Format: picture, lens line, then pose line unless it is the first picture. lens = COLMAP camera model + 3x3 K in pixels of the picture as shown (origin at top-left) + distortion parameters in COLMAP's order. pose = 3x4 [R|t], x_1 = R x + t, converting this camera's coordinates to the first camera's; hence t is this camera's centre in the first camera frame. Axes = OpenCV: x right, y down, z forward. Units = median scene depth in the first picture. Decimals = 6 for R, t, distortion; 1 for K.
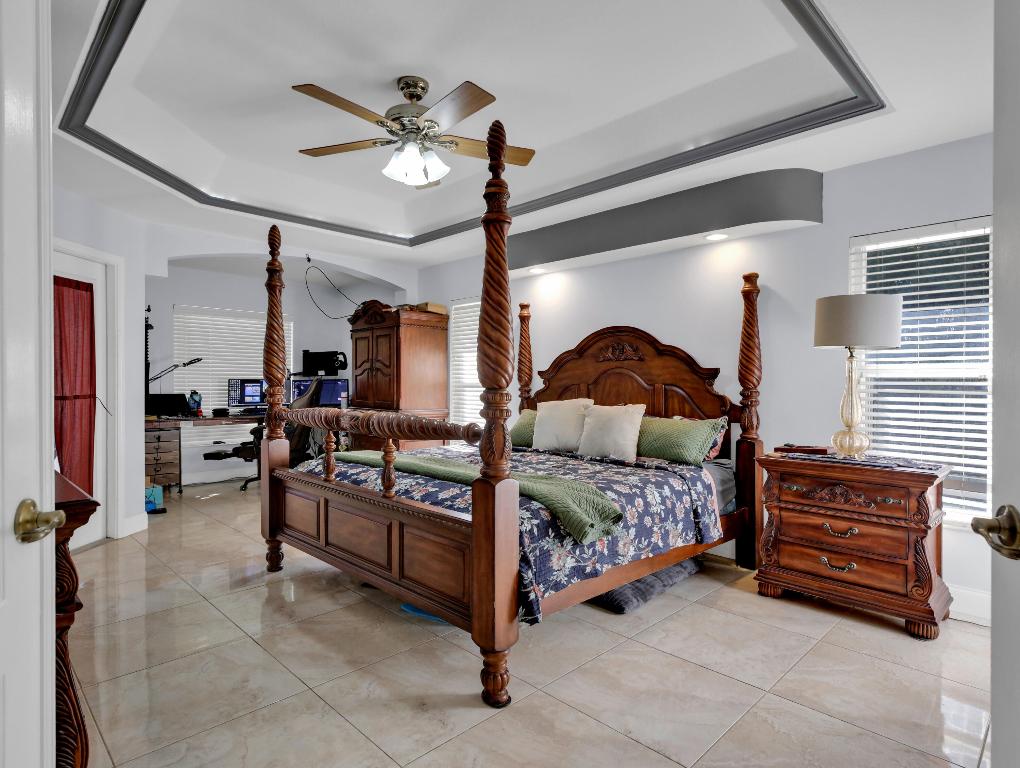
lens RADIAL K [[560.2, 0, 514.1], [0, 560.2, 381.0], [0, 0, 1]] dist [0.001787, -0.001244]
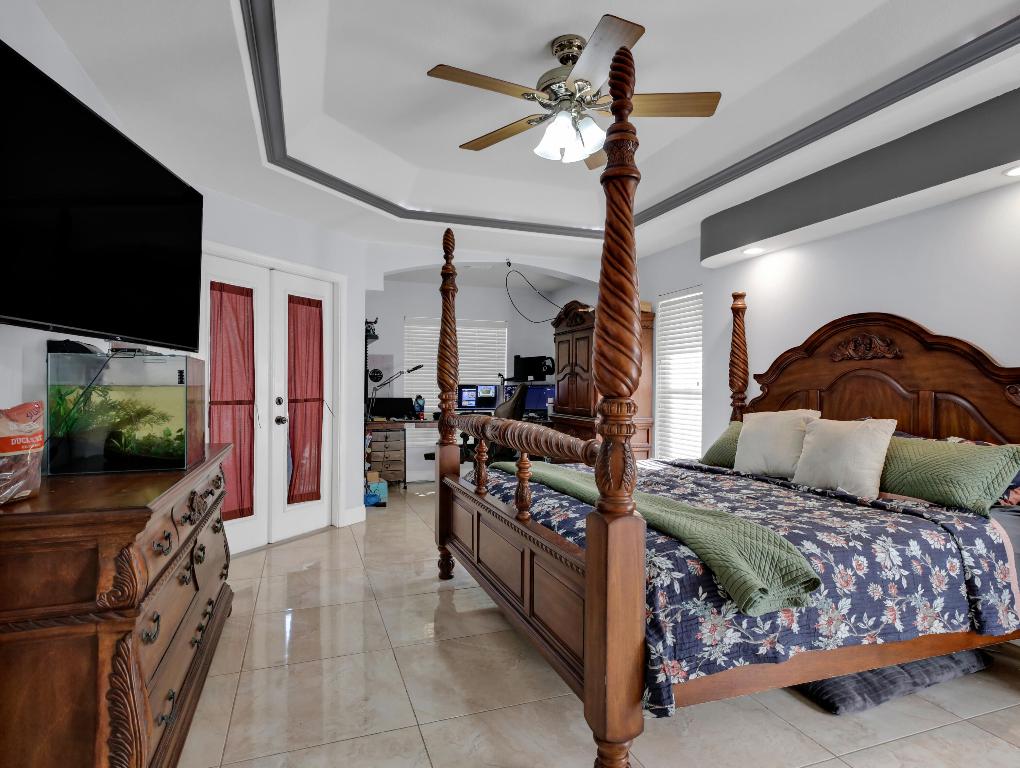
lens RADIAL K [[570.4, 0, 511.6], [0, 570.4, 389.2], [0, 0, 1]] dist [0.003870, -0.001435]
pose [[0.907996, 0.003021, -0.418967, 0.102487], [-0.000765, 0.999984, 0.005554, -0.000744], [0.418977, -0.004722, 0.907985, 0.143424]]
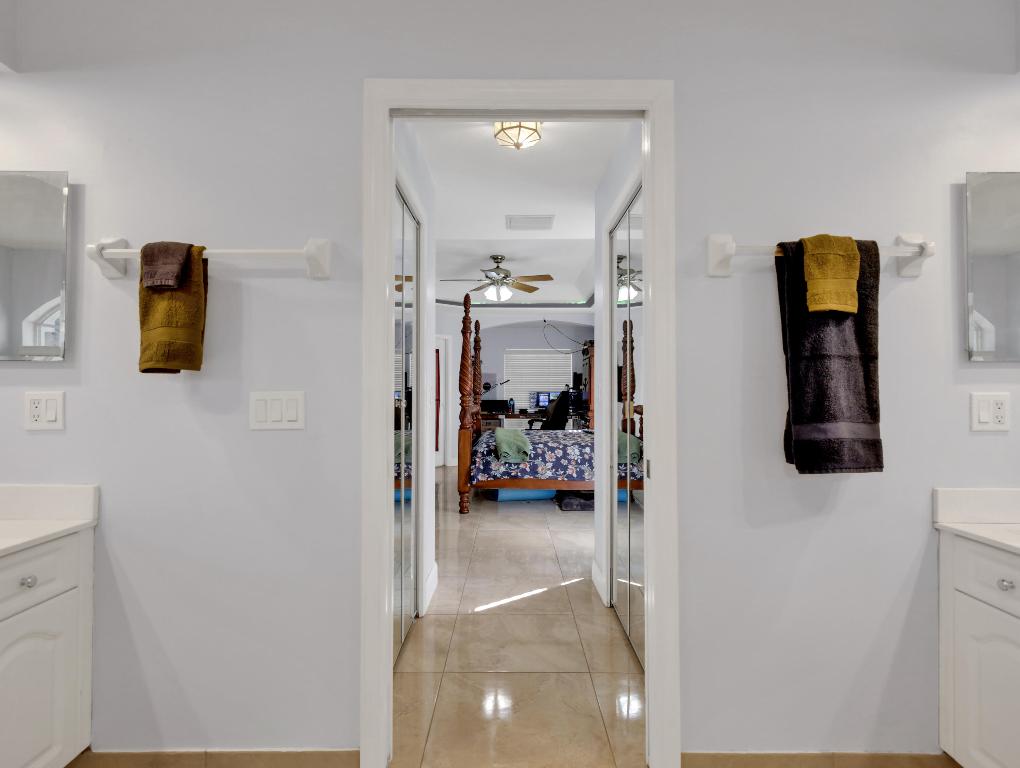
lens RADIAL K [[552.5, 0, 503.4], [0, 552.5, 375.7], [0, 0, 1]] dist [-0.002371, -0.002039]
pose [[0.705799, -0.027274, -0.707887, 1.204128], [0.005924, 0.999451, -0.032601, 0.005125], [0.708387, 0.018817, 0.705573, -0.442052]]
